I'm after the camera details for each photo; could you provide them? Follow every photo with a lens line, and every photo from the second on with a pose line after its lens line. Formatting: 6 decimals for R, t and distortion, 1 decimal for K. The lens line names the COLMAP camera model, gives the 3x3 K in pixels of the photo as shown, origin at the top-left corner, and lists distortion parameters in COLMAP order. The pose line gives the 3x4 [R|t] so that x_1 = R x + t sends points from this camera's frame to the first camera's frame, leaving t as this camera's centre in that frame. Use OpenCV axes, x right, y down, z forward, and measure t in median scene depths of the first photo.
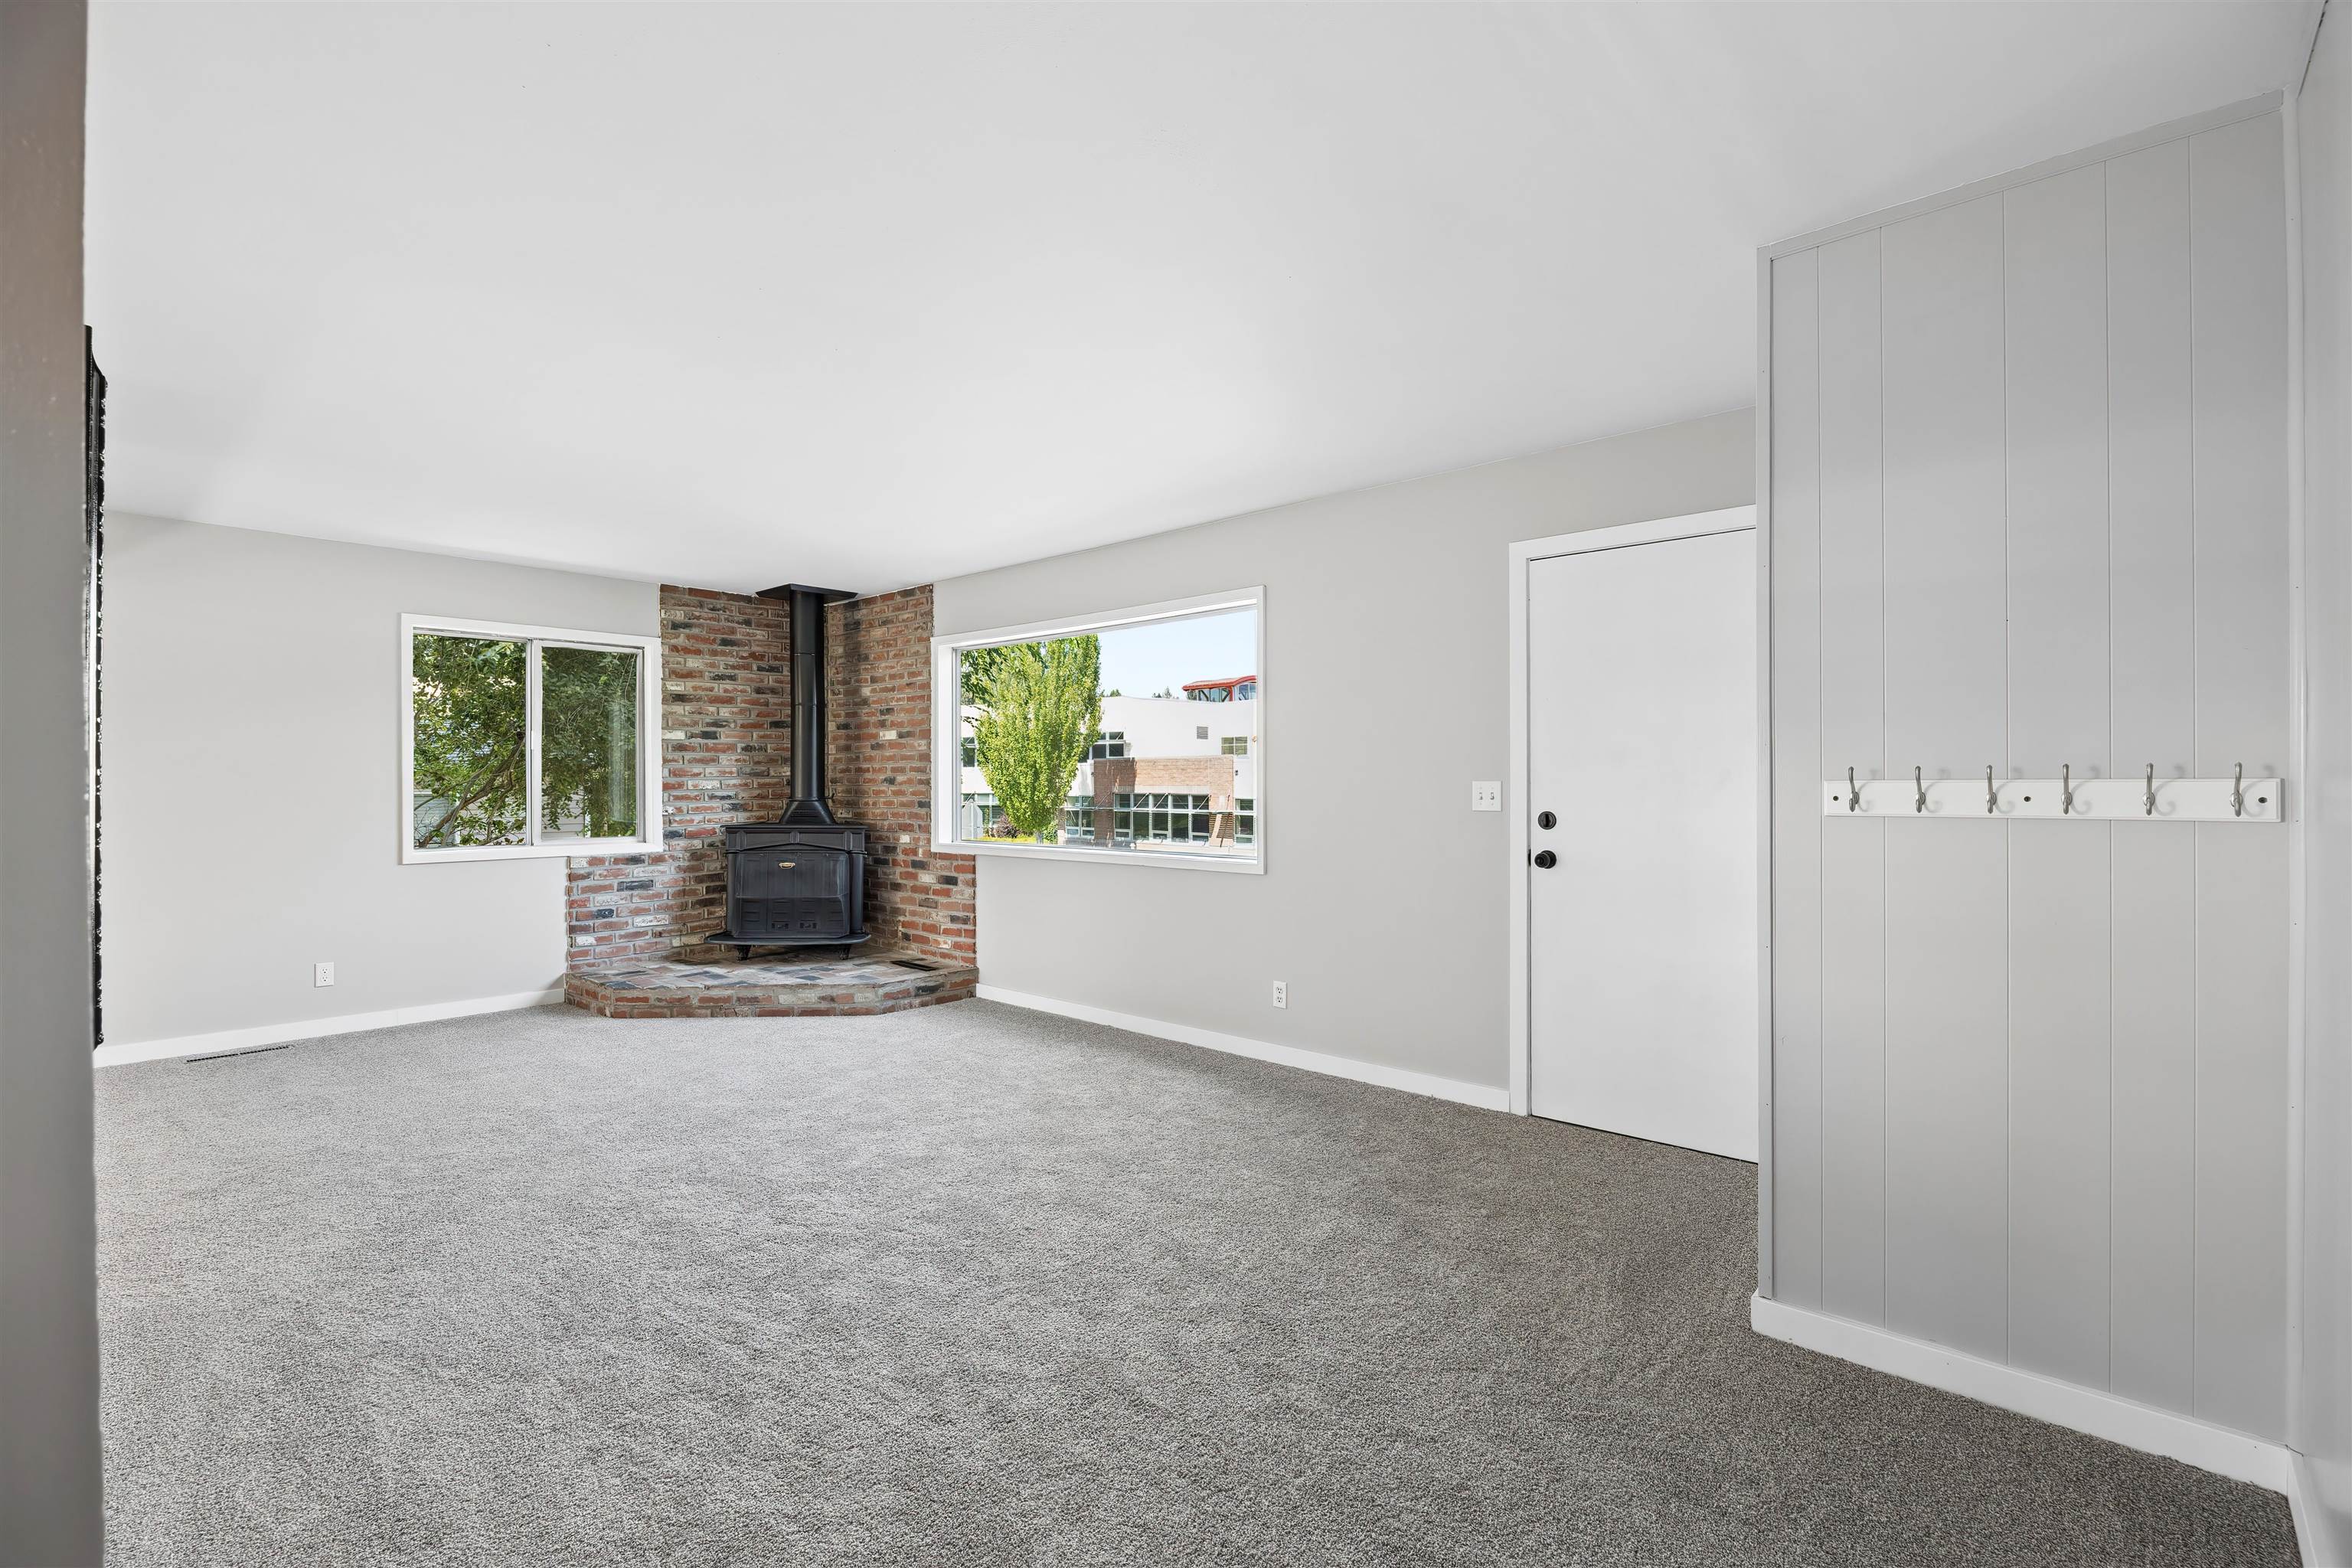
lens RADIAL K [[1054.8, 0, 1183.3], [0, 1054.8, 783.9], [0, 0, 1]] dist [-0.002286, -0.005404]
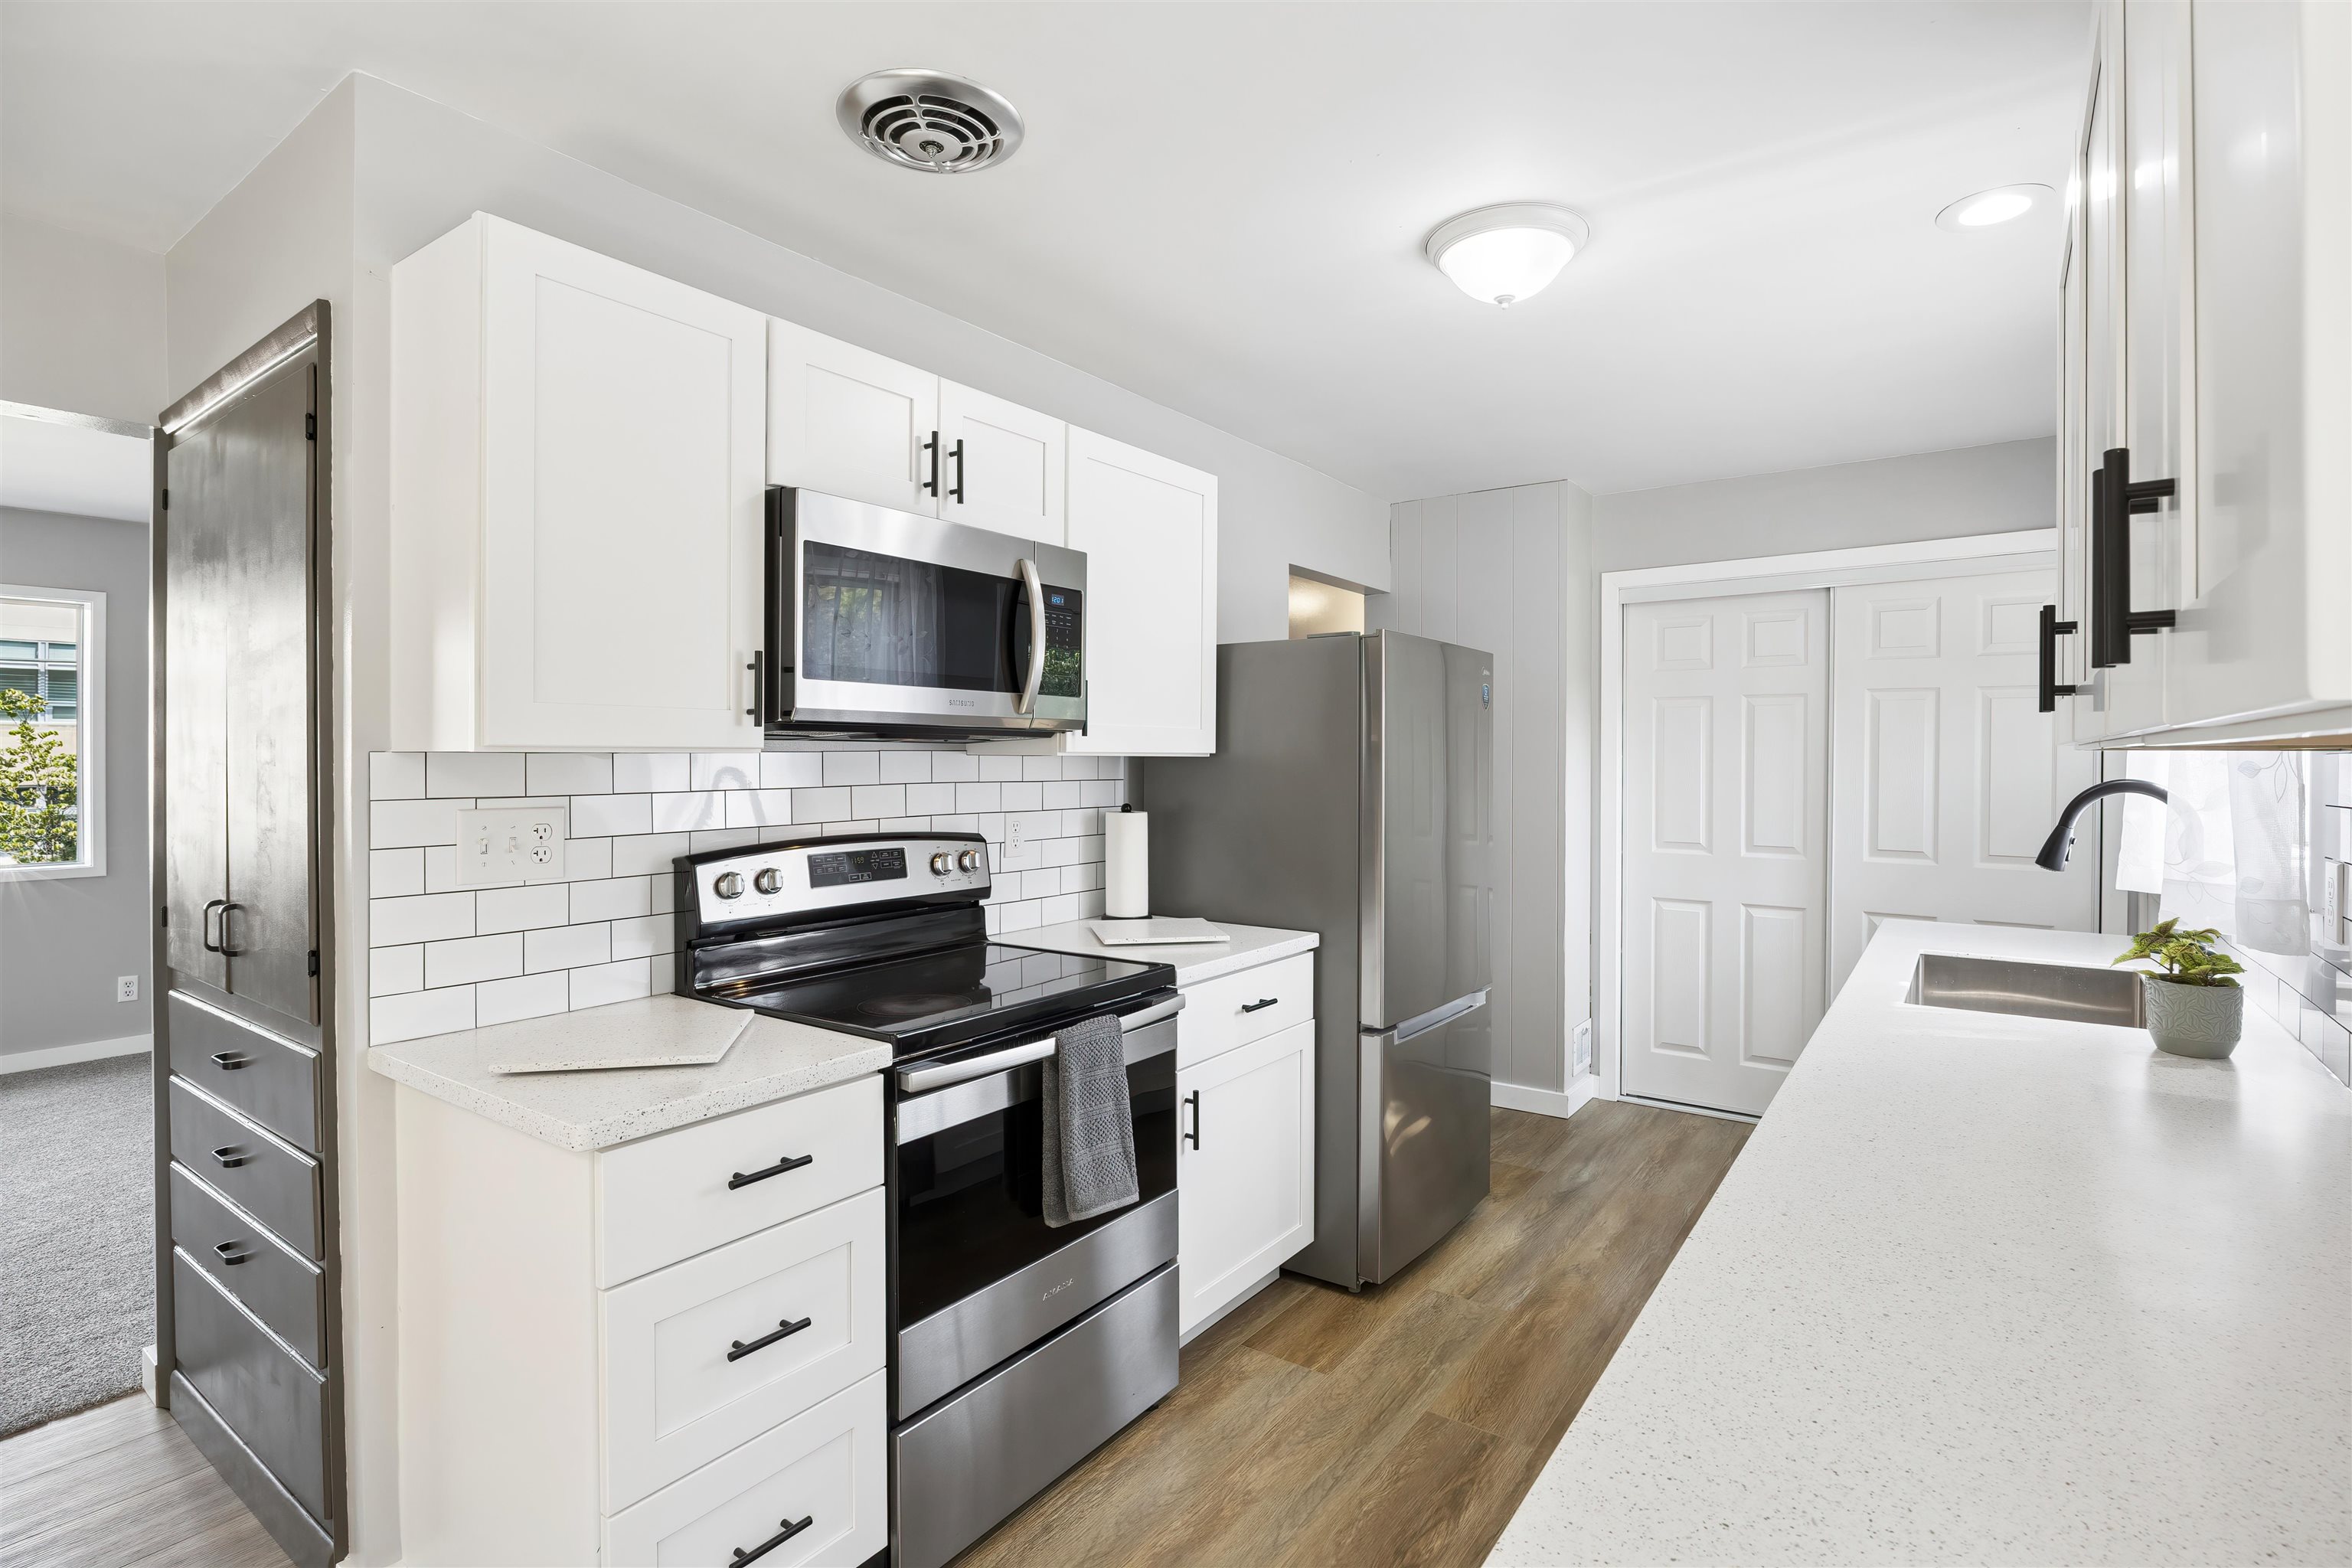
lens RADIAL K [[1129.6, 0, 1189.5], [0, 1129.6, 761.6], [0, 0, 1]] dist [-0.017368, 0.000181]
pose [[-0.125616, -0.001588, 0.992078, -0.823320], [0.000493, 0.999998, 0.001663, -0.019180], [-0.992079, 0.000698, -0.125615, 0.070756]]
